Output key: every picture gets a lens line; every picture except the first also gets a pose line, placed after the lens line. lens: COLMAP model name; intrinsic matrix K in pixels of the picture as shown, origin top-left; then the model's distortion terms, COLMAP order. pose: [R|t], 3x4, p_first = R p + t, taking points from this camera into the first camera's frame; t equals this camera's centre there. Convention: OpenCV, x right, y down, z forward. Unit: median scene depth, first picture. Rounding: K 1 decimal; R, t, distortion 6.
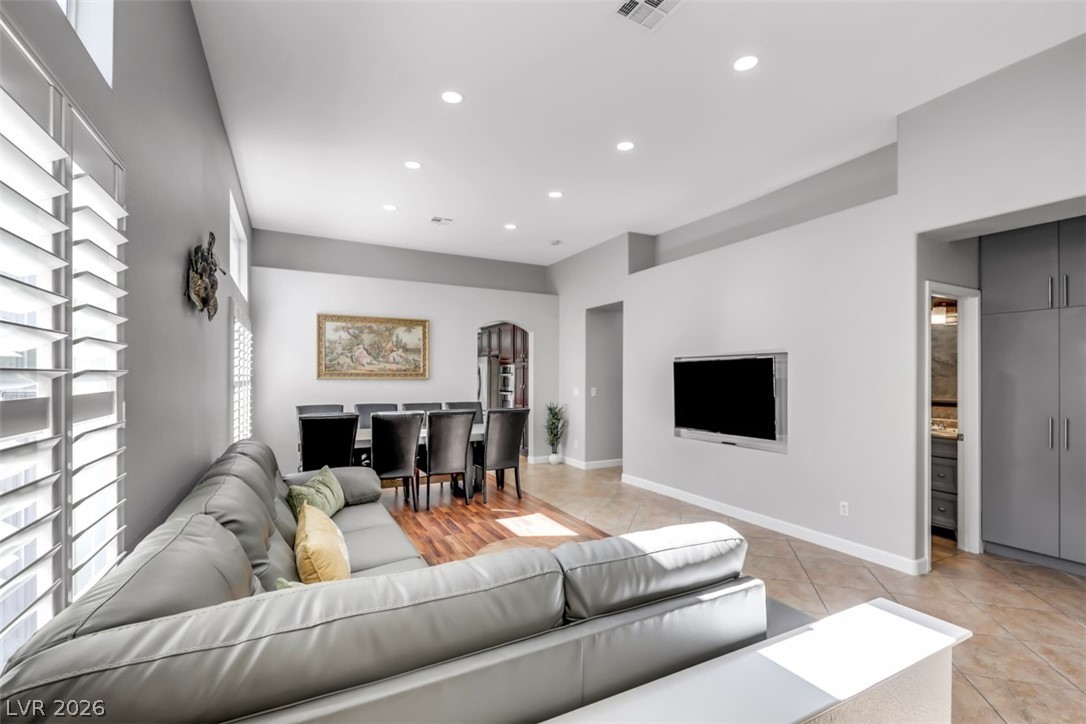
lens RADIAL K [[483.6, 0, 548.2], [0, 483.6, 373.4], [0, 0, 1]] dist [-0.001118, -0.001433]
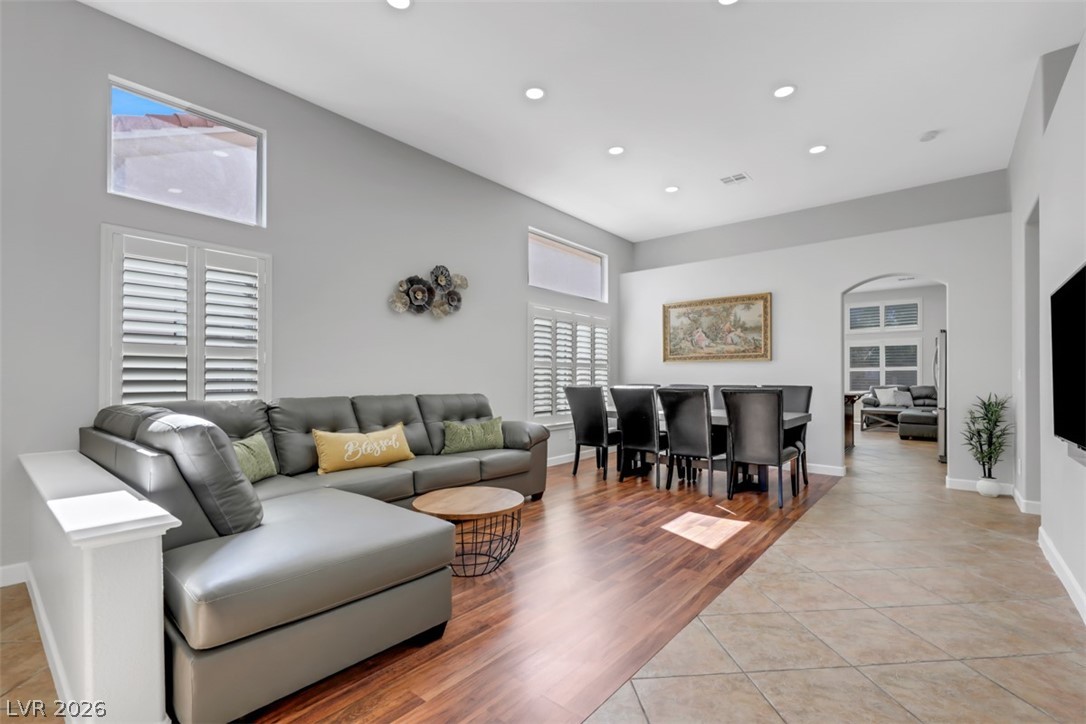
lens RADIAL K [[483.6, 0, 536.3], [0, 483.6, 372.9], [0, 0, 1]] dist [-0.001118, -0.001433]
pose [[0.368417, -0.015295, -0.929535, 0.429851], [0.009125, 0.999876, -0.012836, 0.044713], [0.929616, -0.003753, 0.368511, 0.304957]]
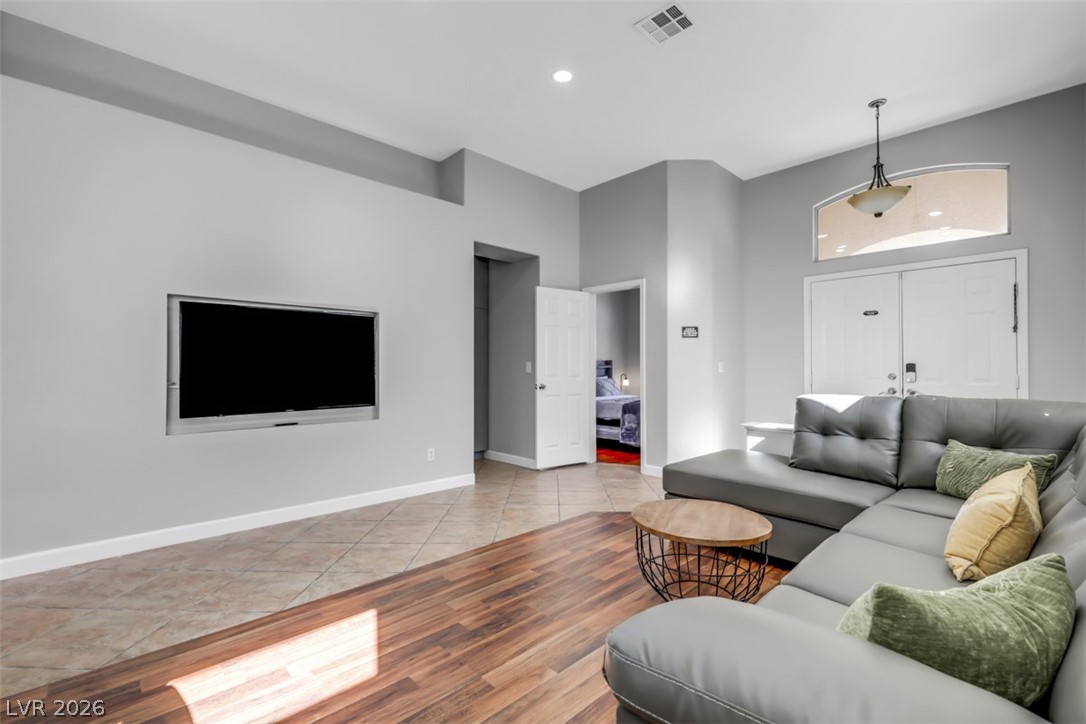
lens RADIAL K [[483.6, 0, 539.0], [0, 483.6, 359.6], [0, 0, 1]] dist [-0.001118, -0.001433]
pose [[-0.278873, 0.016660, 0.960183, -0.335023], [-0.004807, 0.999813, -0.018743, 0.044080], [-0.960316, -0.009843, -0.278741, 0.634671]]
